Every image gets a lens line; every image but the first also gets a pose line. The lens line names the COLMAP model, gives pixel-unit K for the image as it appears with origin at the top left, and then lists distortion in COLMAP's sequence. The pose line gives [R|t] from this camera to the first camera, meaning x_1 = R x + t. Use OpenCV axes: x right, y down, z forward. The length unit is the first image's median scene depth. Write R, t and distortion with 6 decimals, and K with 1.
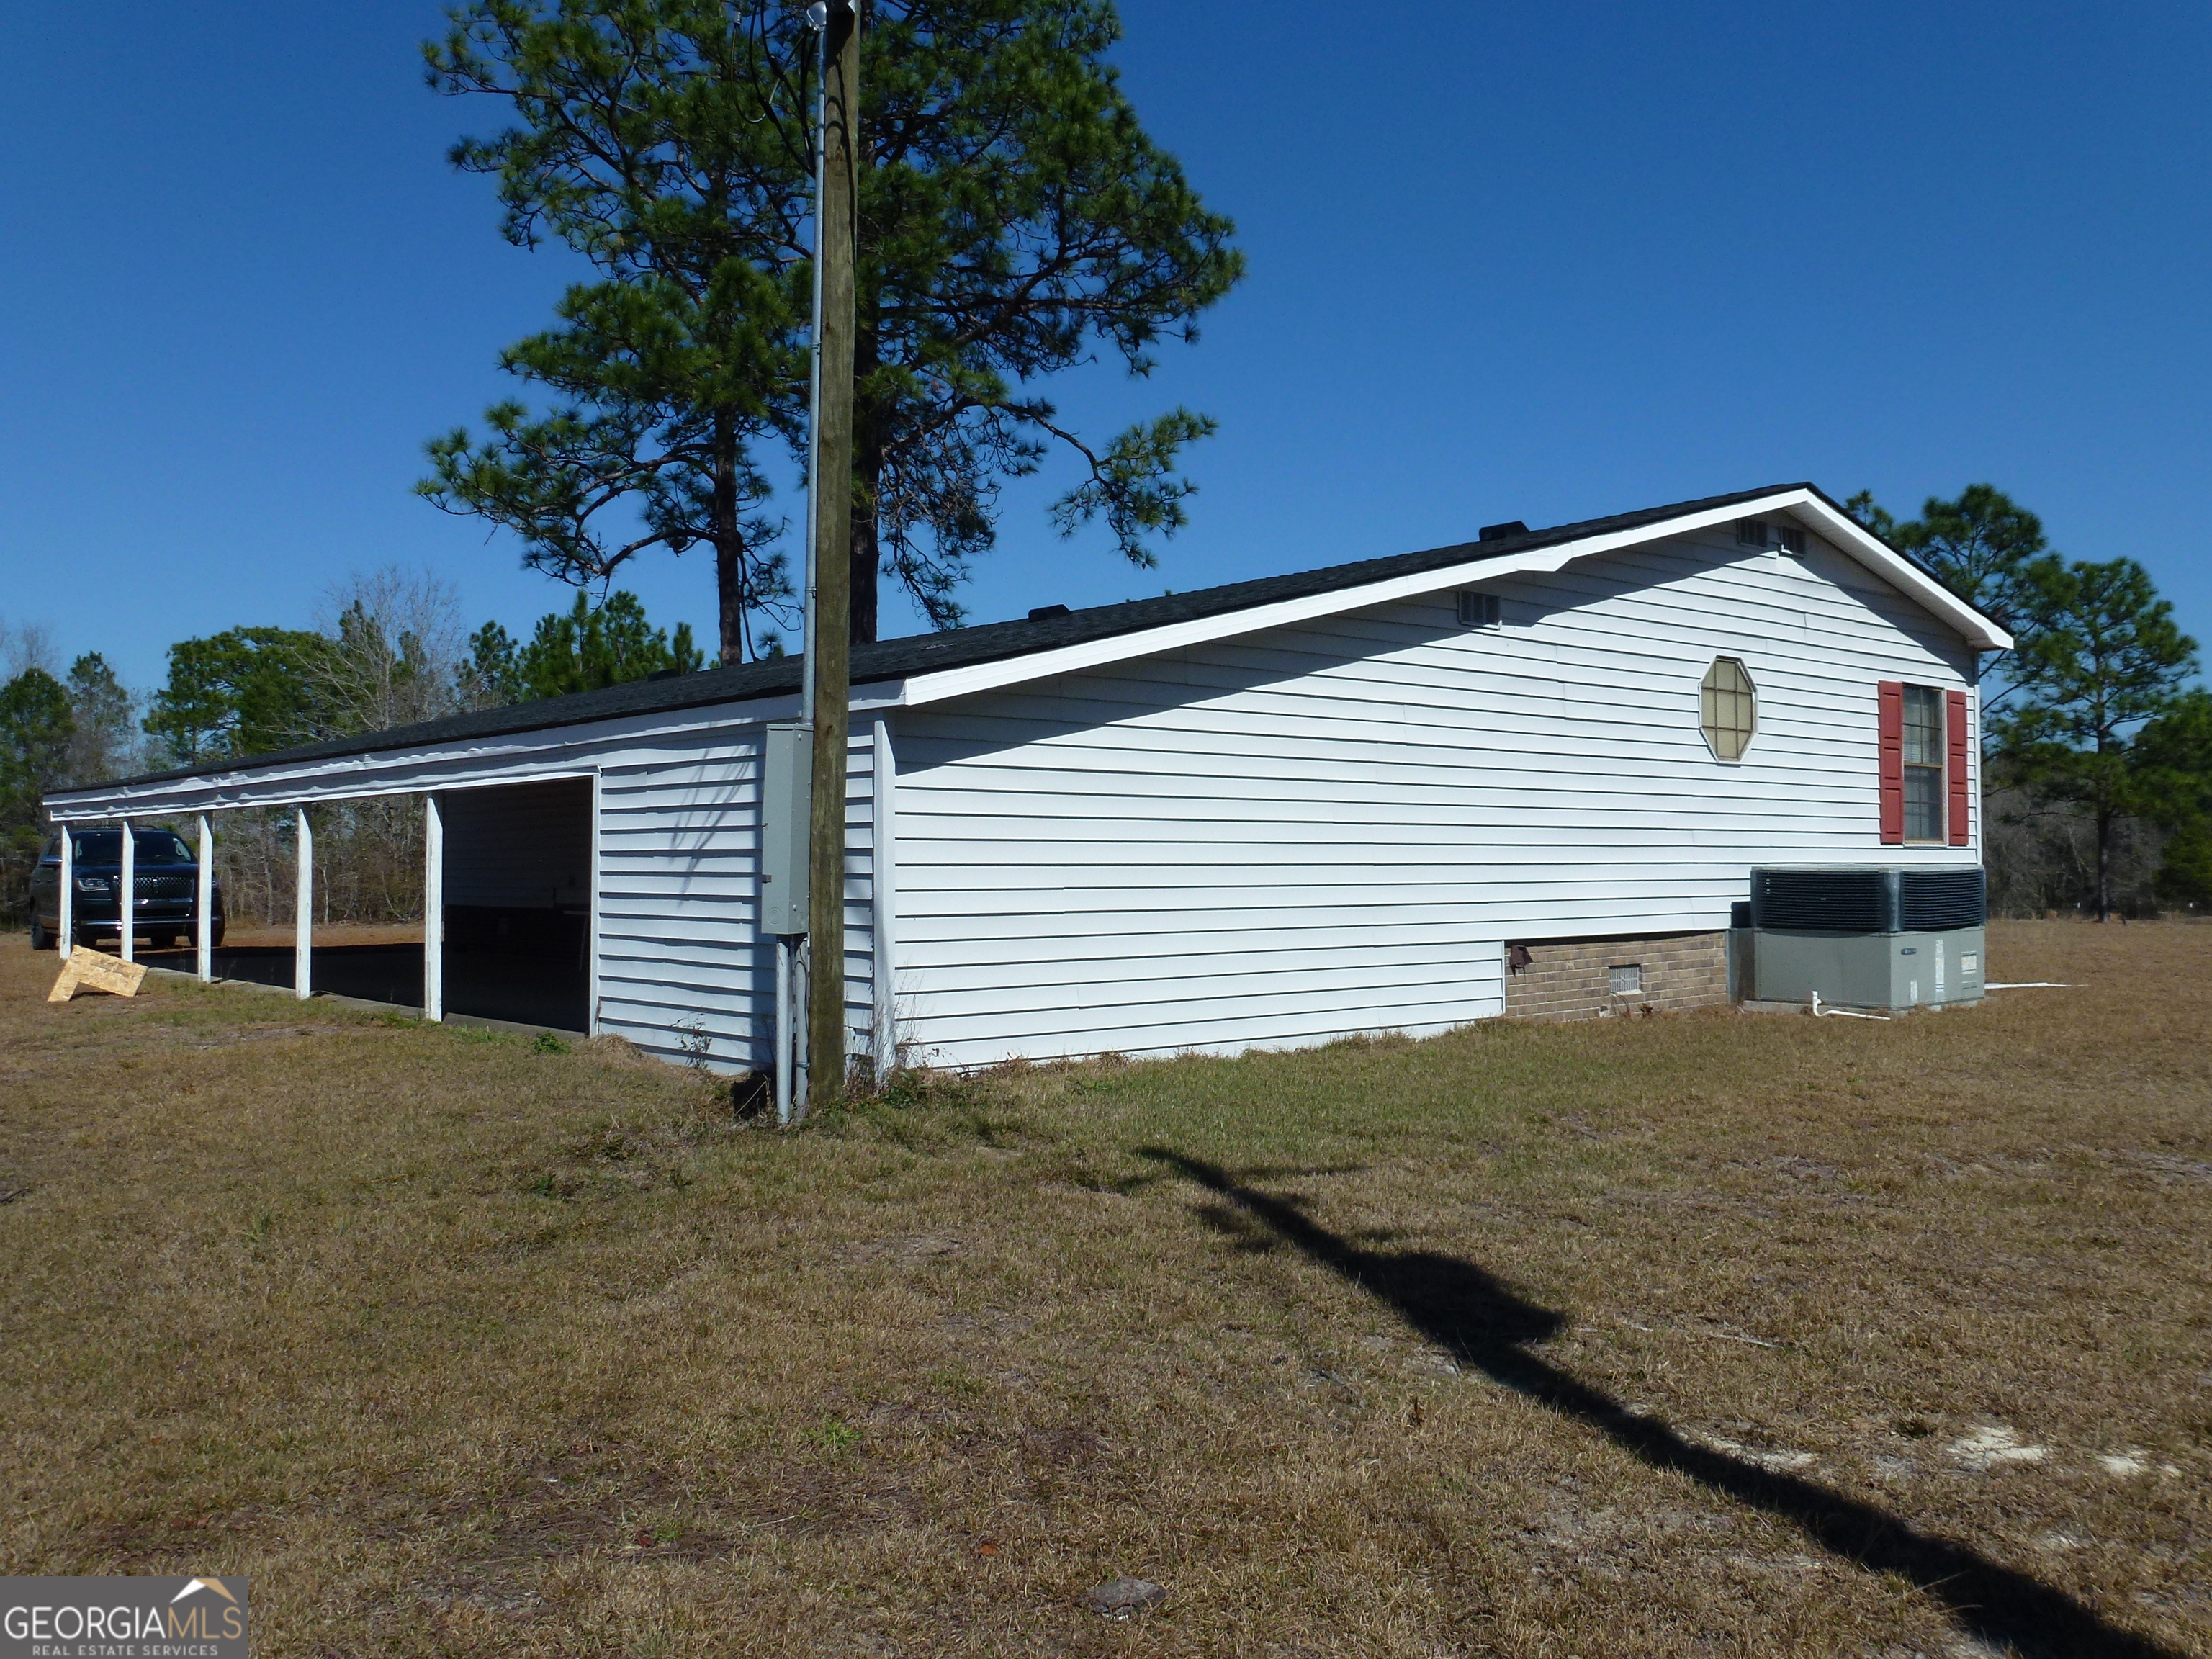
lens RADIAL K [[1828.5, 0, 1118.8], [0, 1828.5, 829.1], [0, 0, 1]] dist [0.000452, -0.000950]
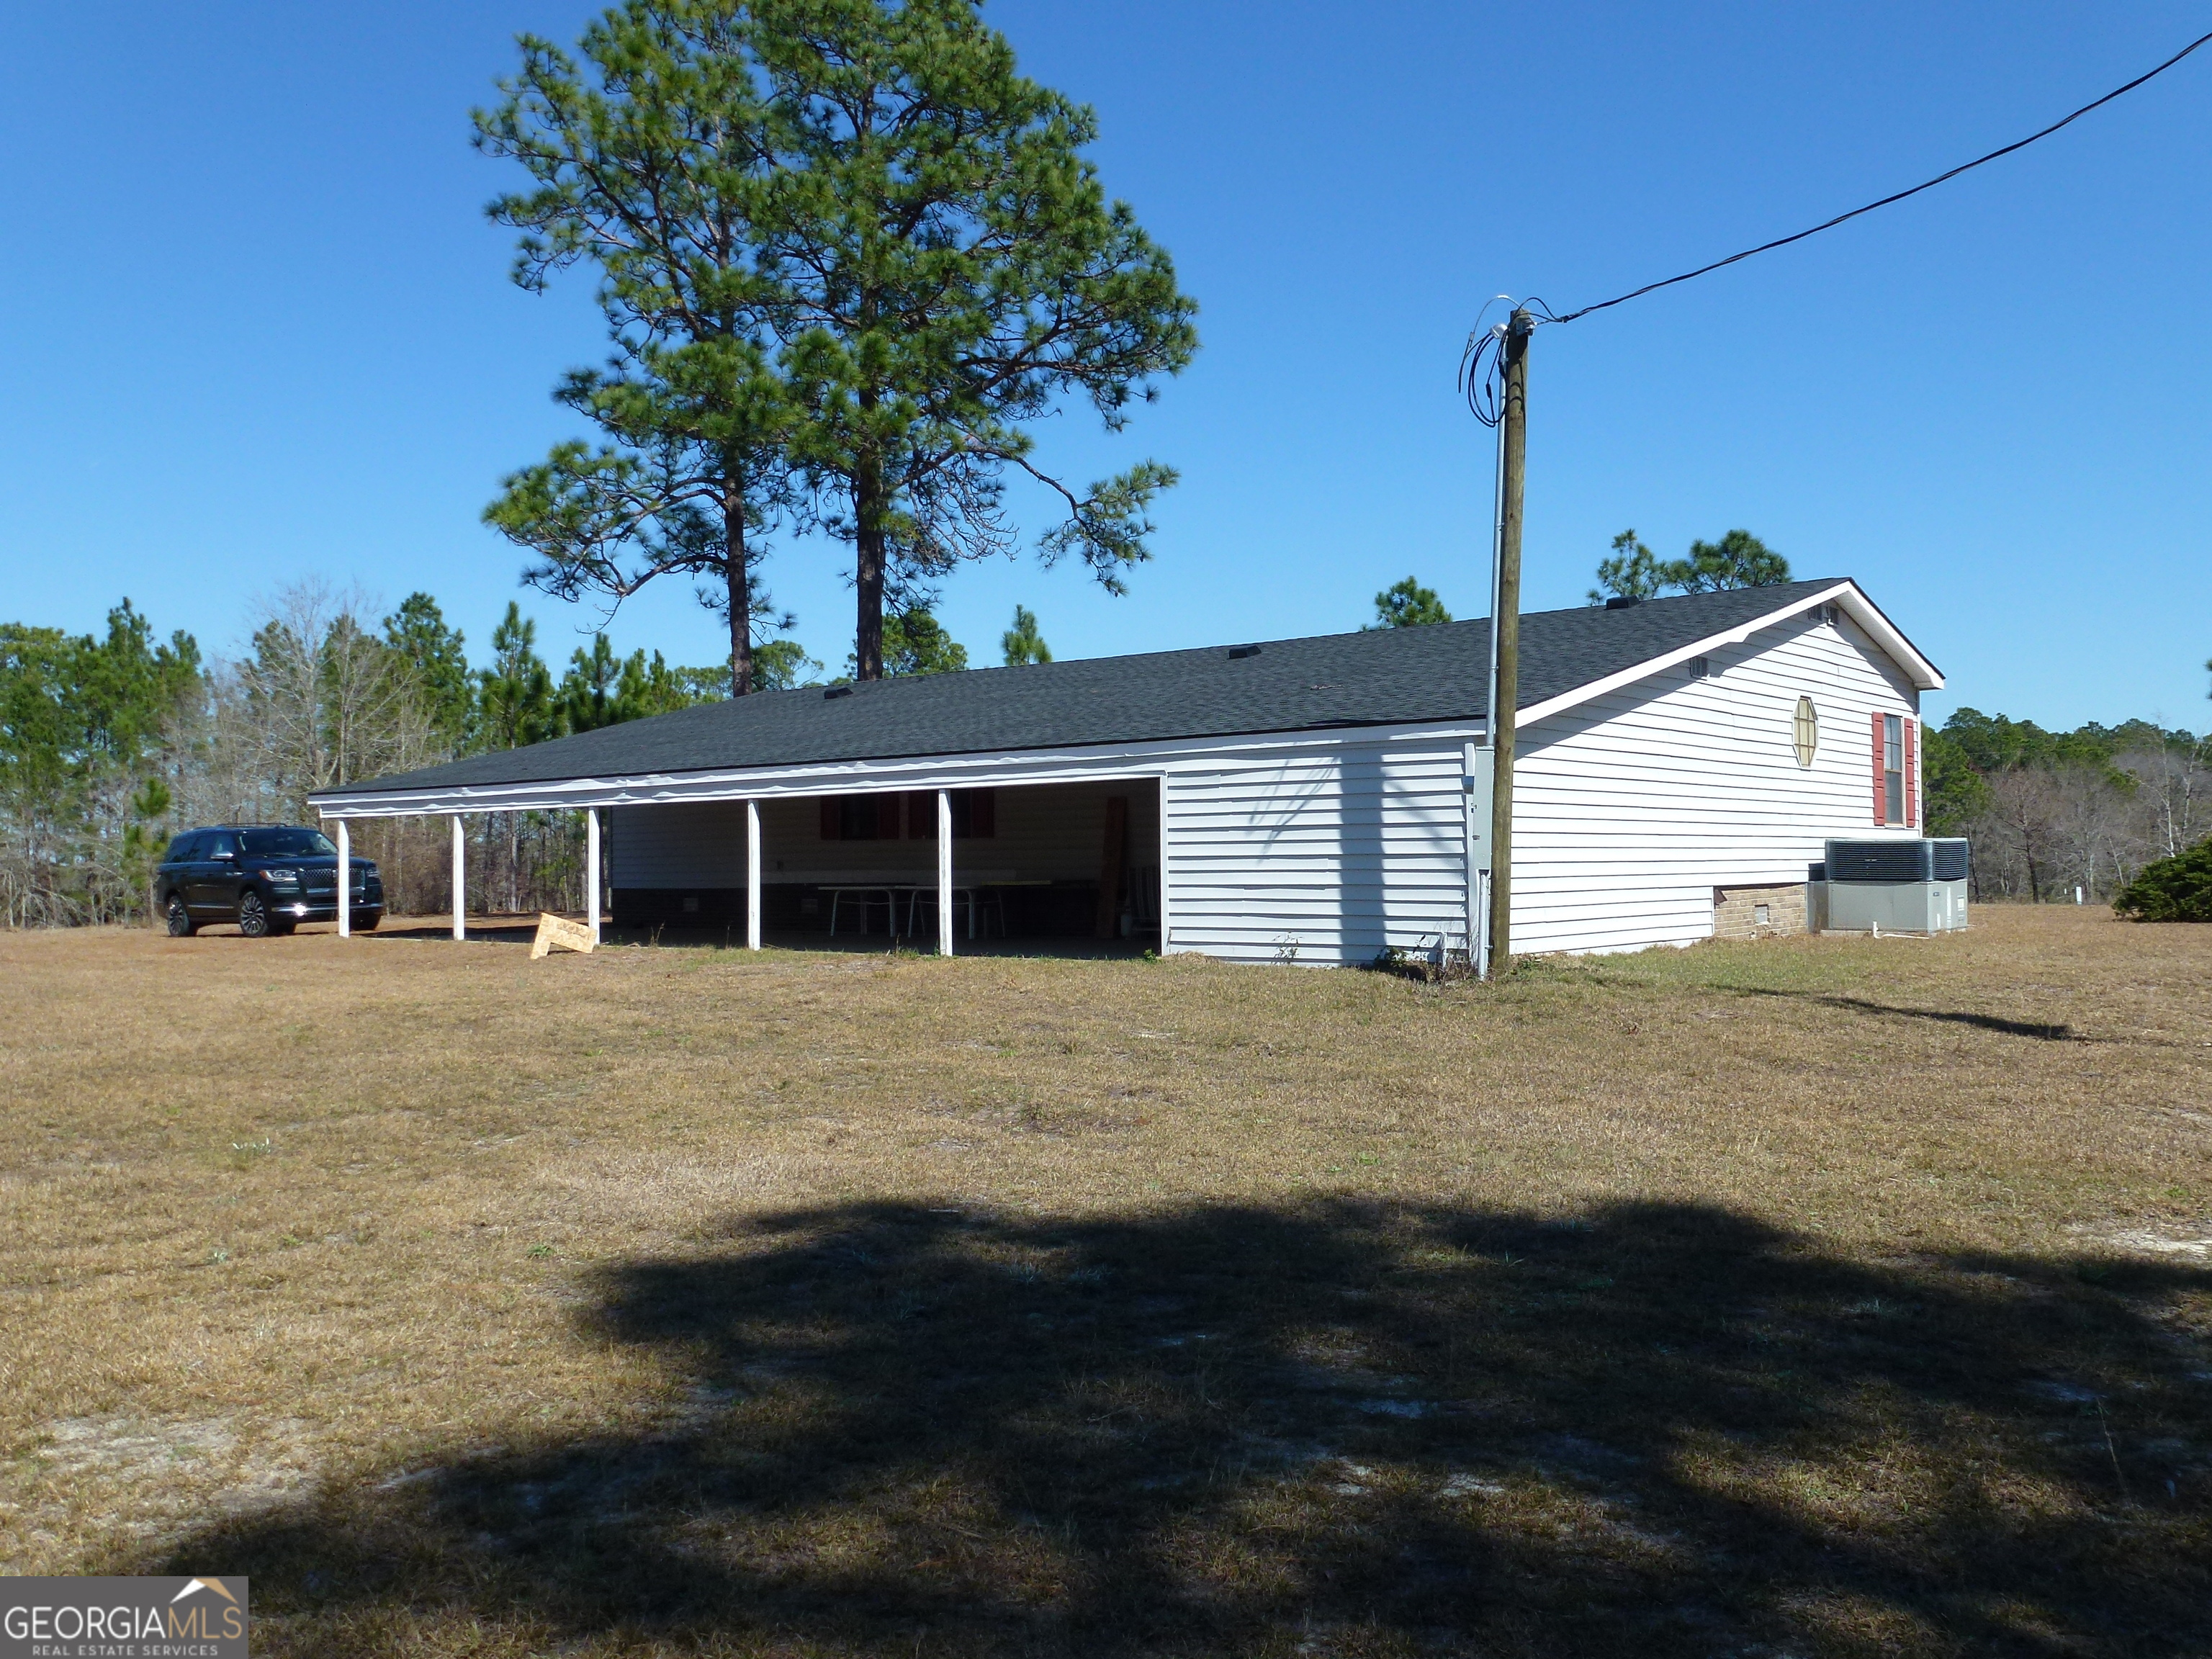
lens RADIAL K [[1828.5, 0, 1116.2], [0, 1828.5, 830.3], [0, 0, 1]] dist [0.000452, -0.000950]
pose [[0.986103, -0.004536, 0.166073, -0.194079], [0.004582, 0.999989, 0.000108, 0.004541], [-0.166072, 0.000655, 0.986113, -0.150363]]
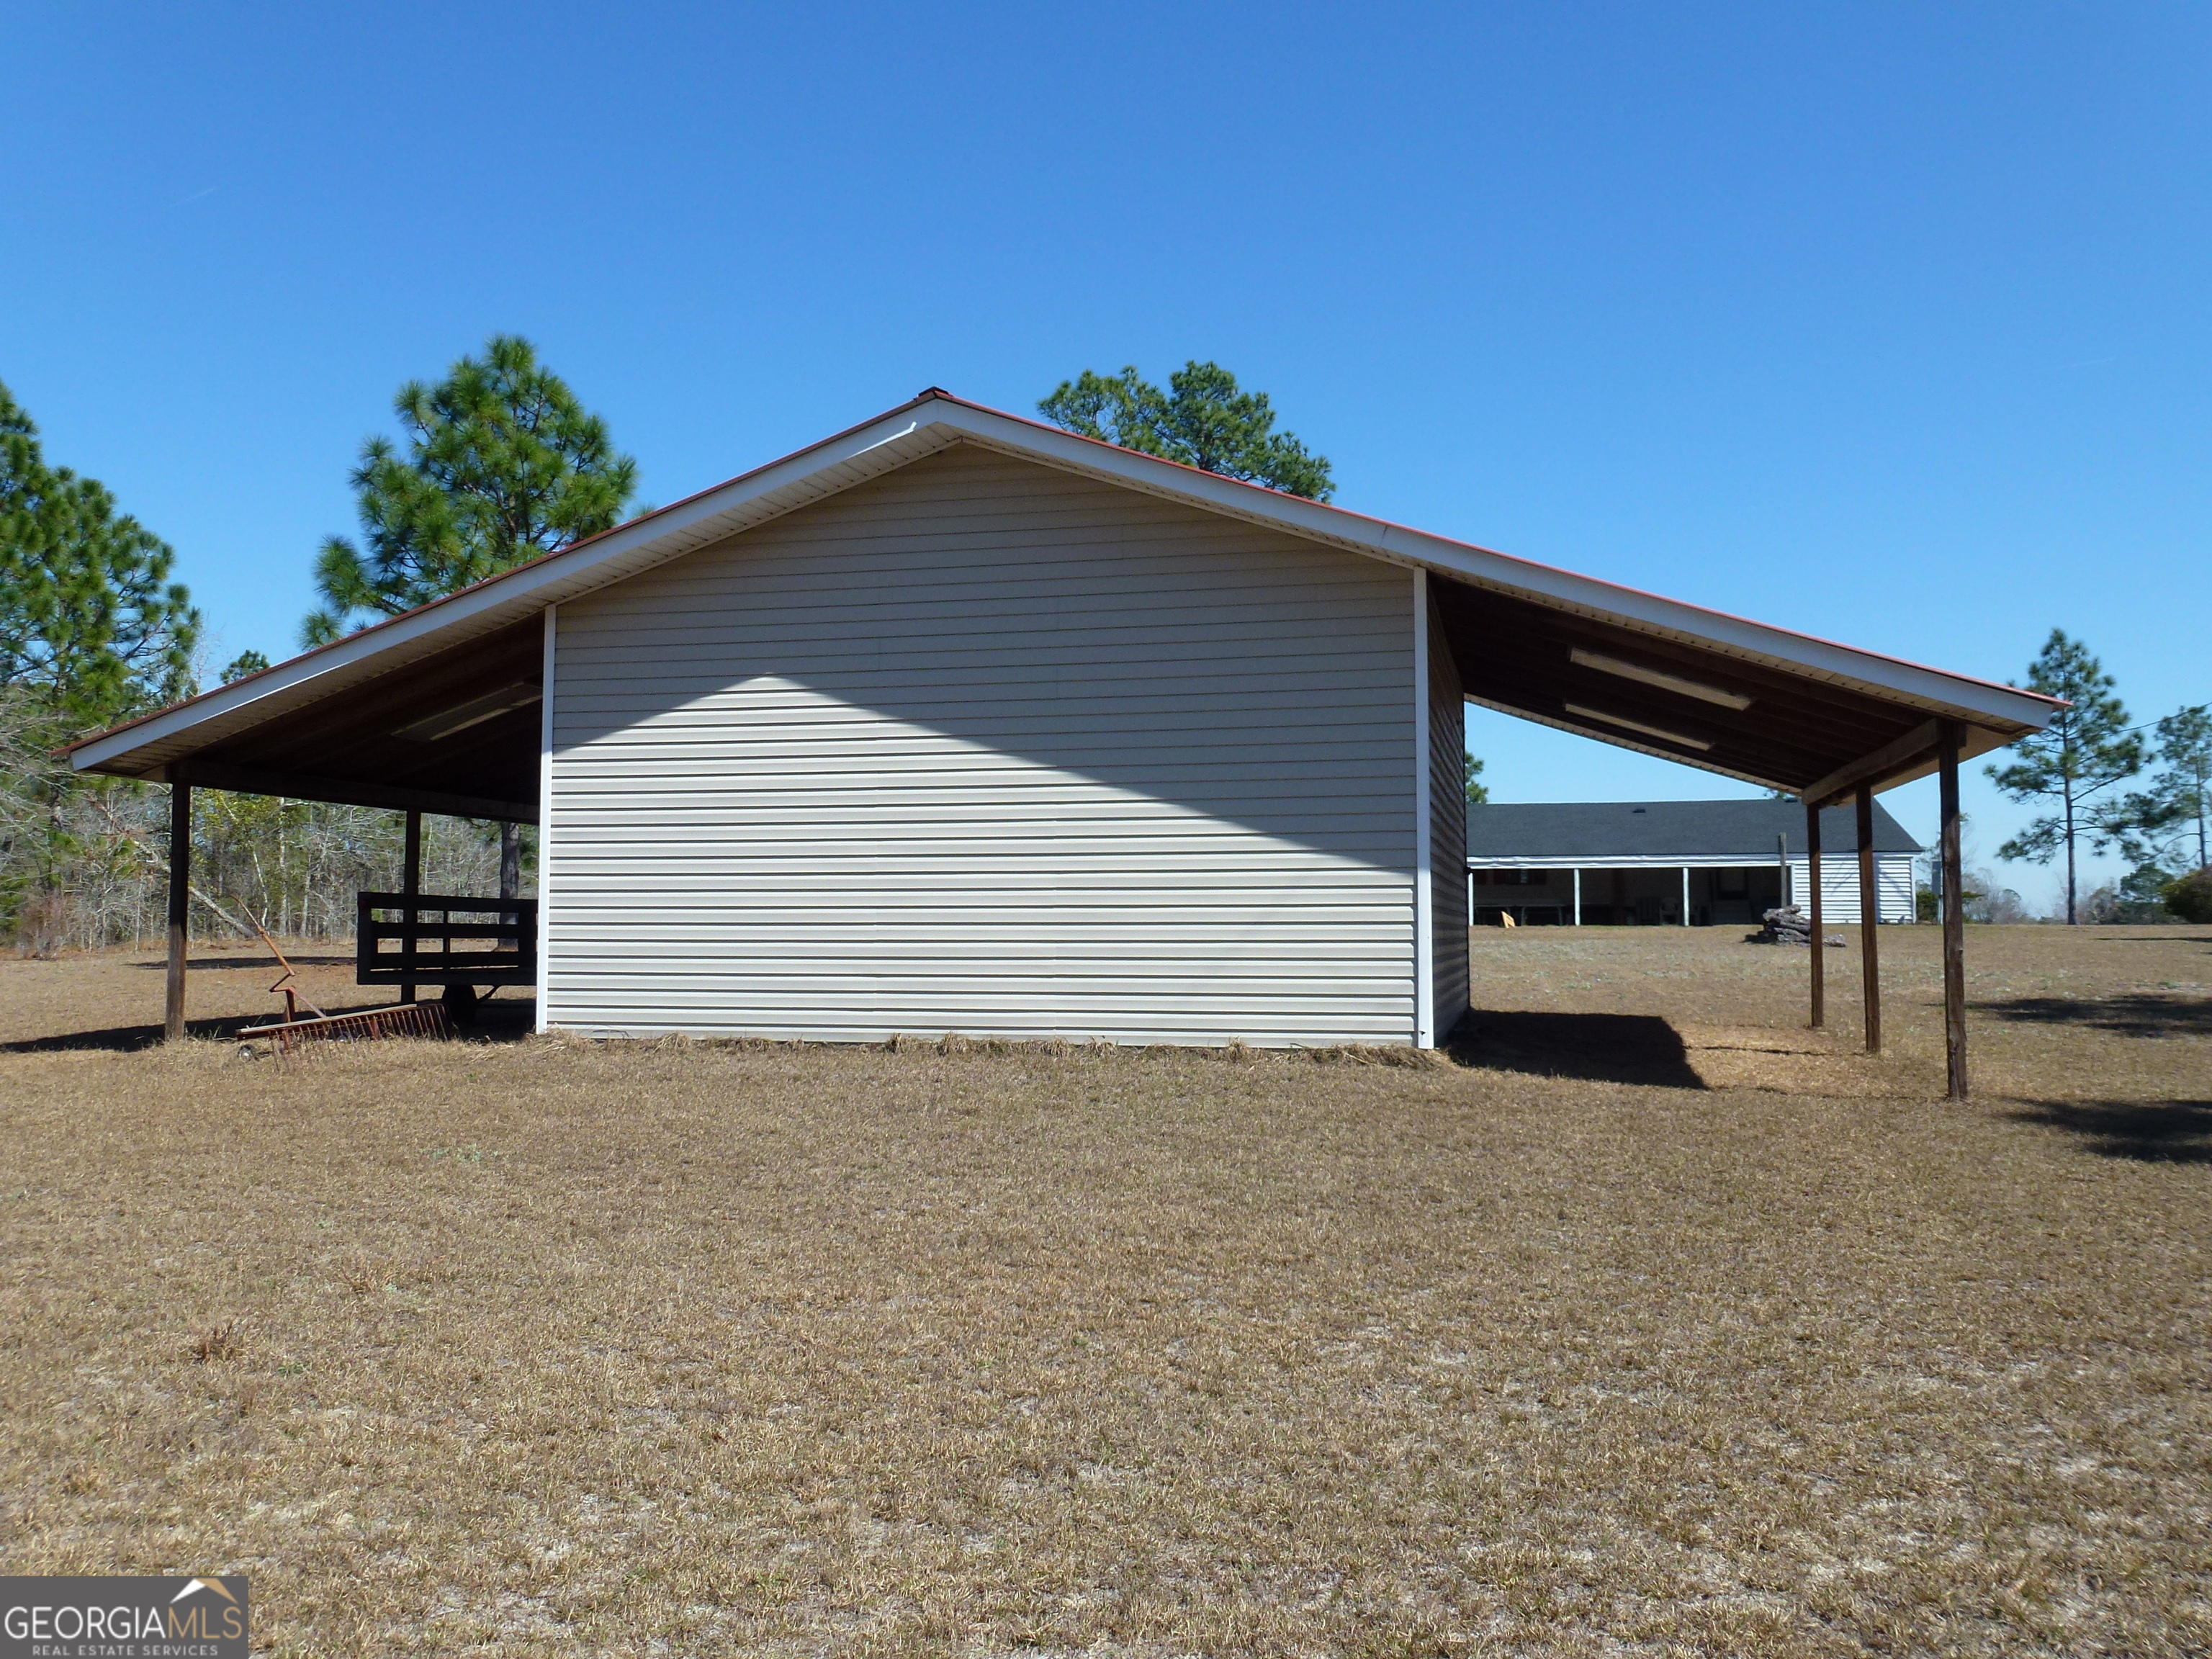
lens RADIAL K [[1828.5, 0, 1104.0], [0, 1828.5, 835.9], [0, 0, 1]] dist [0.000452, -0.000950]
pose [[0.822717, 0.028394, 0.567742, -1.456496], [-0.012247, 0.999405, -0.032236, 0.021906], [-0.568320, 0.019568, 0.822575, -0.599302]]
